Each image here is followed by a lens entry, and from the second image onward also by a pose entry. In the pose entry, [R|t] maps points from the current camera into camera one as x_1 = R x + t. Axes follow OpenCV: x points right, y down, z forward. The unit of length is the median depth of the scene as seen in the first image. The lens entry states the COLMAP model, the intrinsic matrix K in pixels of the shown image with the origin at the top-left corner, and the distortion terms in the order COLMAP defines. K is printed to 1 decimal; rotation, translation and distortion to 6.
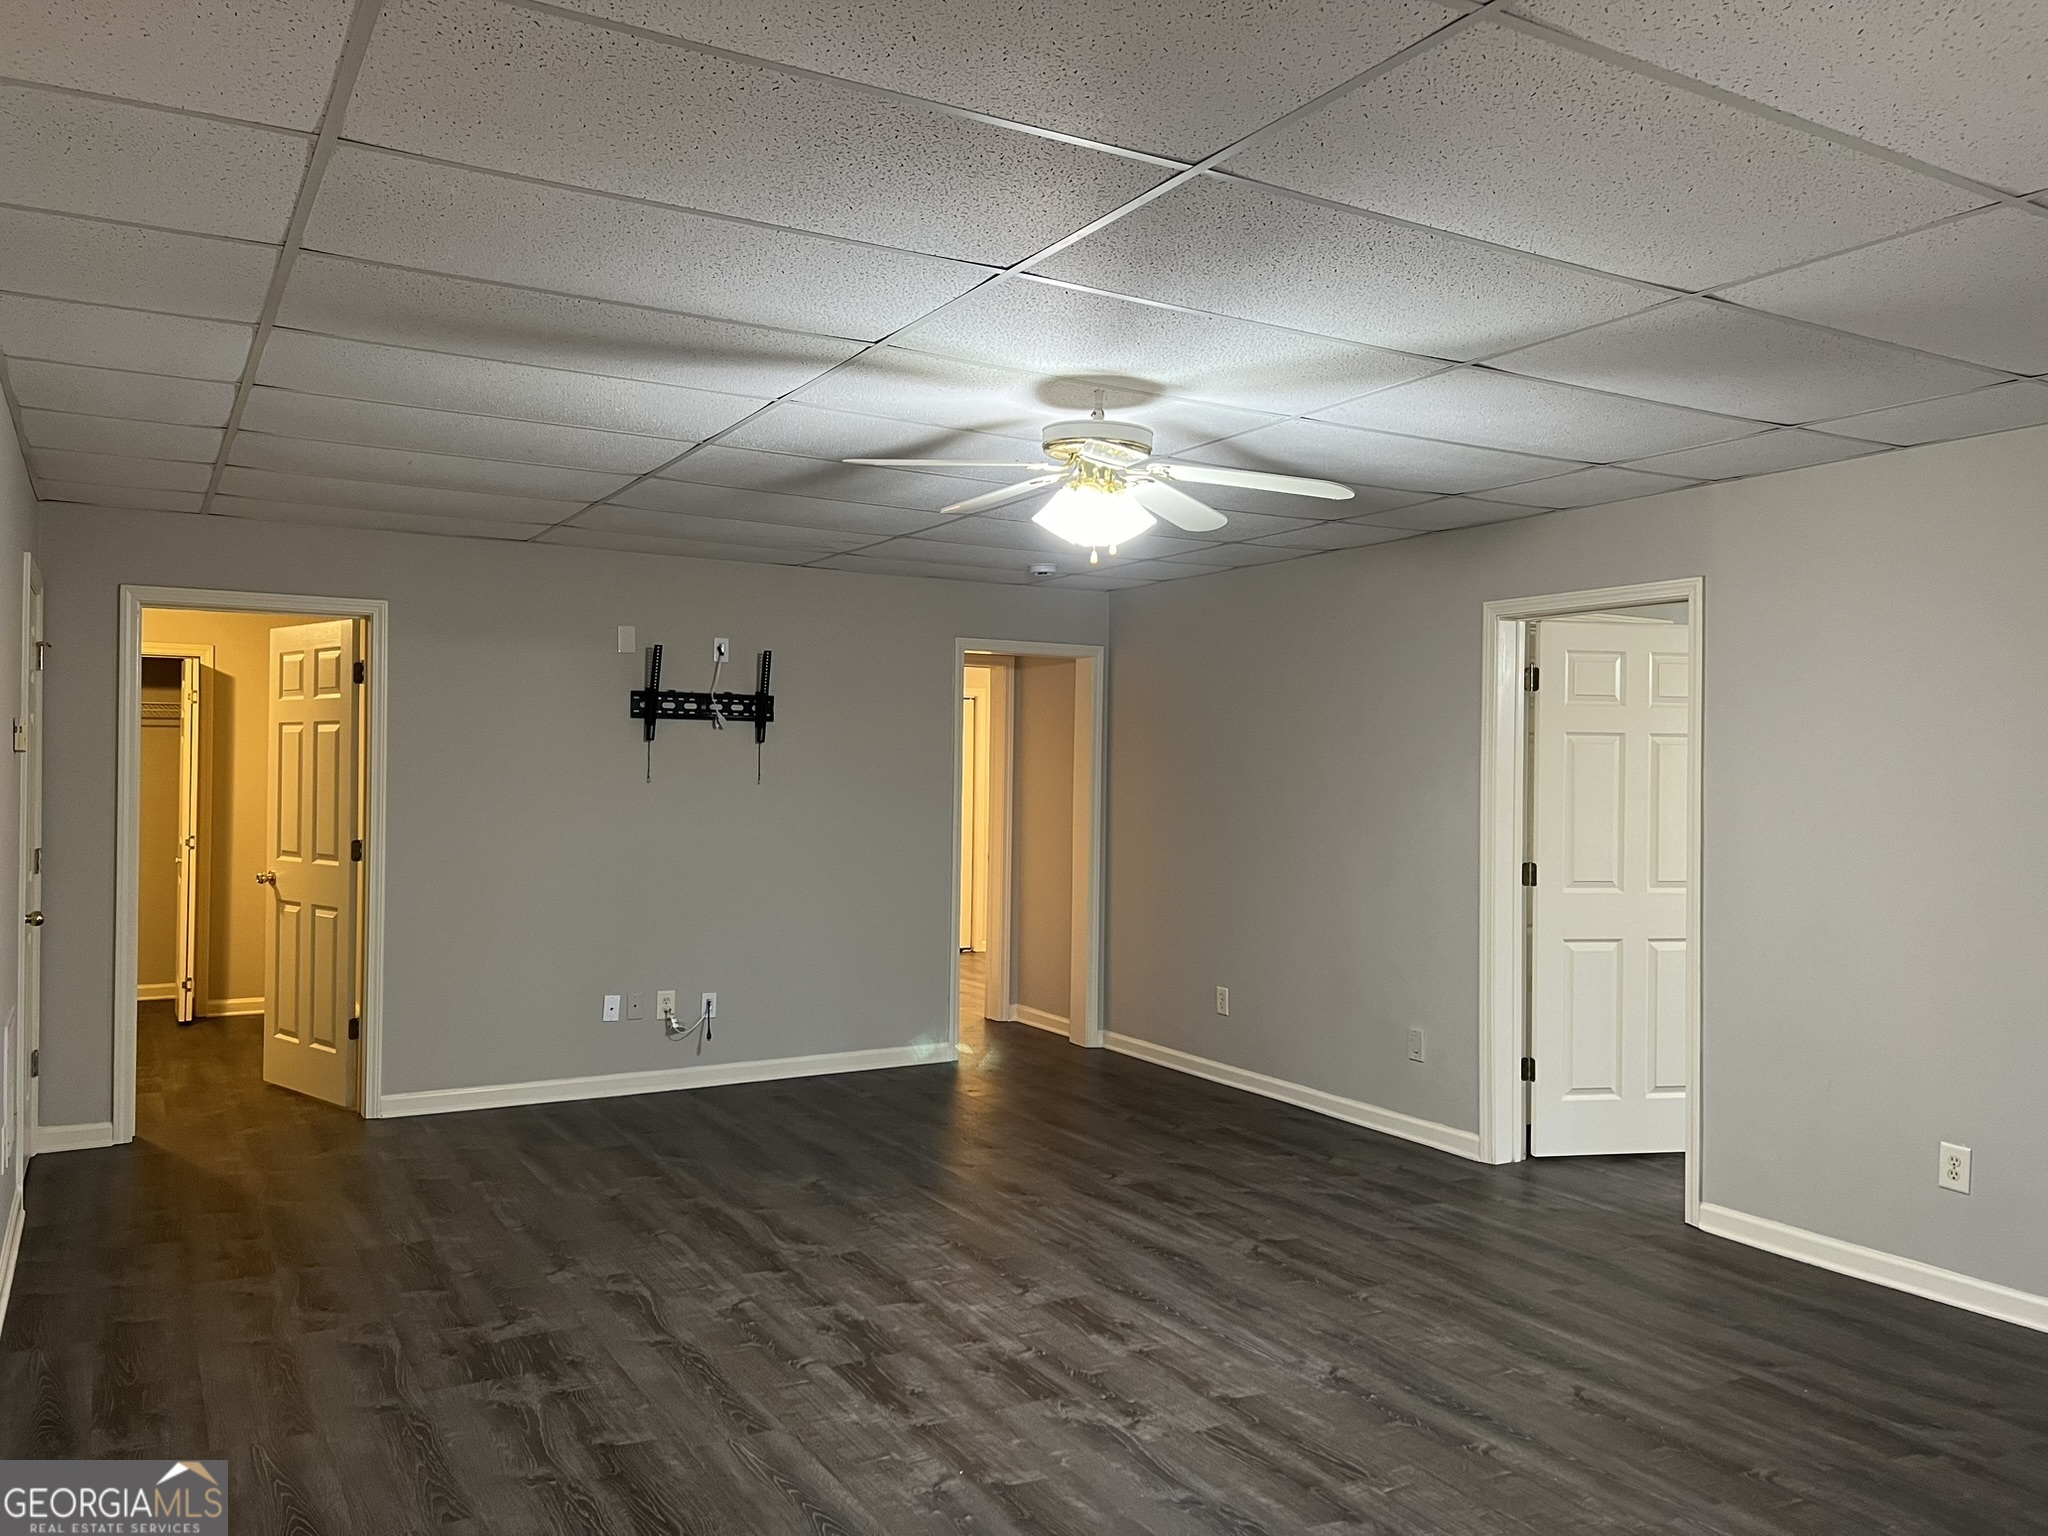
lens RADIAL K [[1540.3, 0, 1020.2], [0, 1540.3, 762.0], [0, 0, 1]] dist [0.061700, -0.051833]
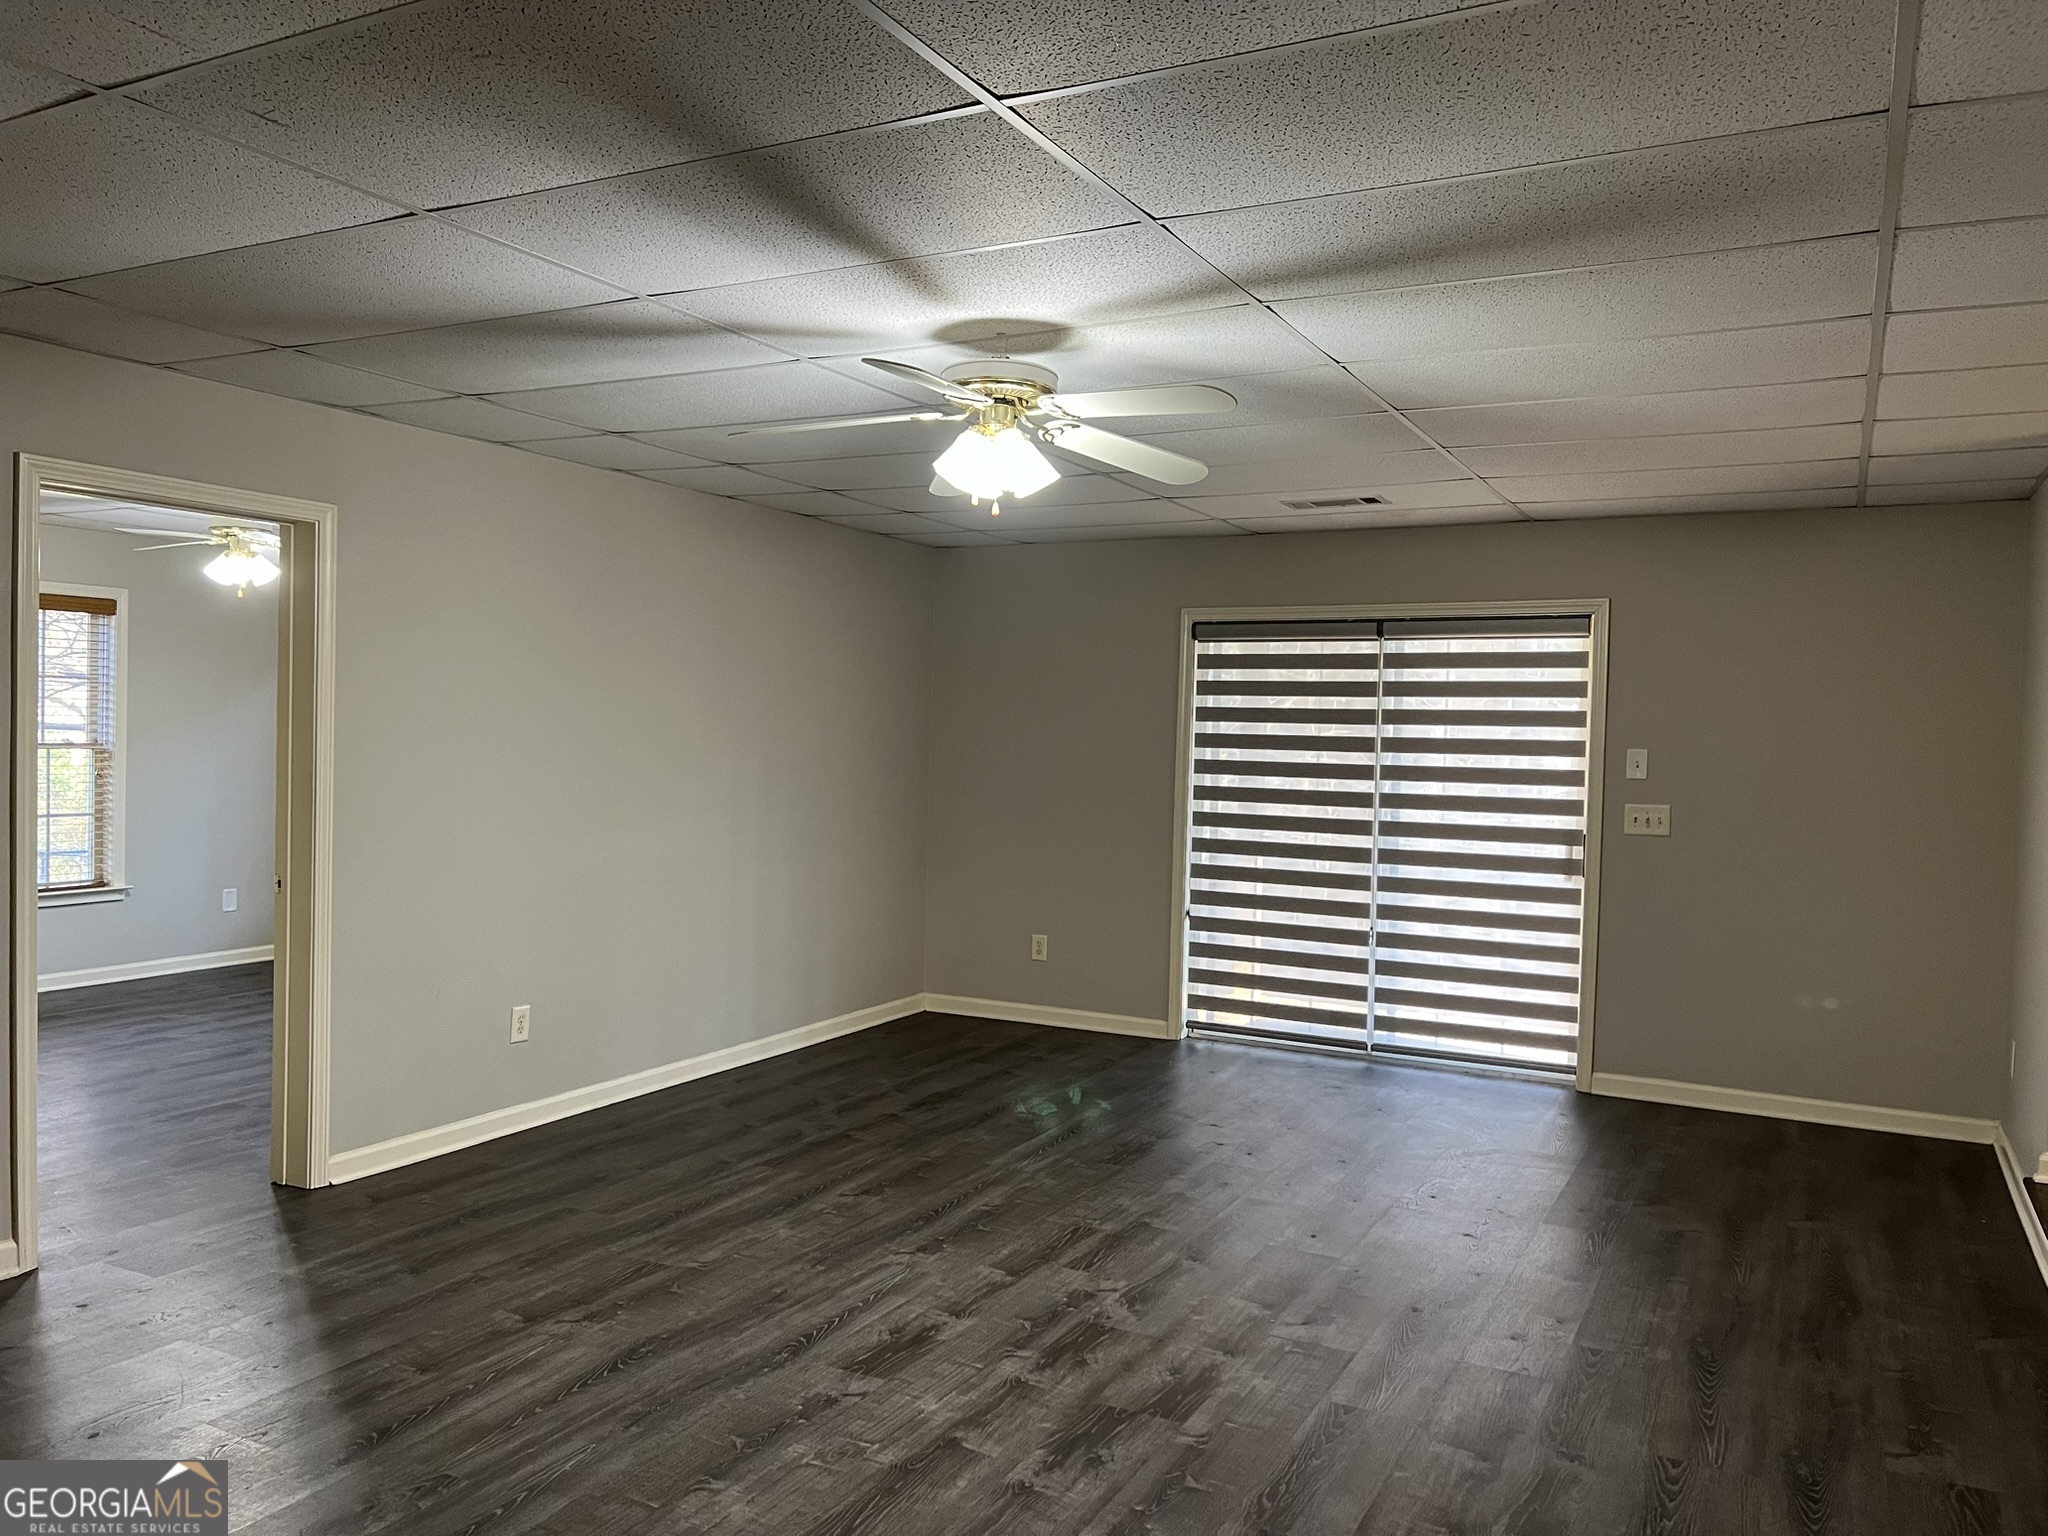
lens RADIAL K [[1540.3, 0, 1028.3], [0, 1540.3, 766.9], [0, 0, 1]] dist [0.061700, -0.051833]
pose [[-0.536484, -0.043480, 0.842789, -0.752180], [-0.034776, 0.998963, 0.029400, -0.003393], [-0.843193, -0.013536, -0.537440, 1.458989]]
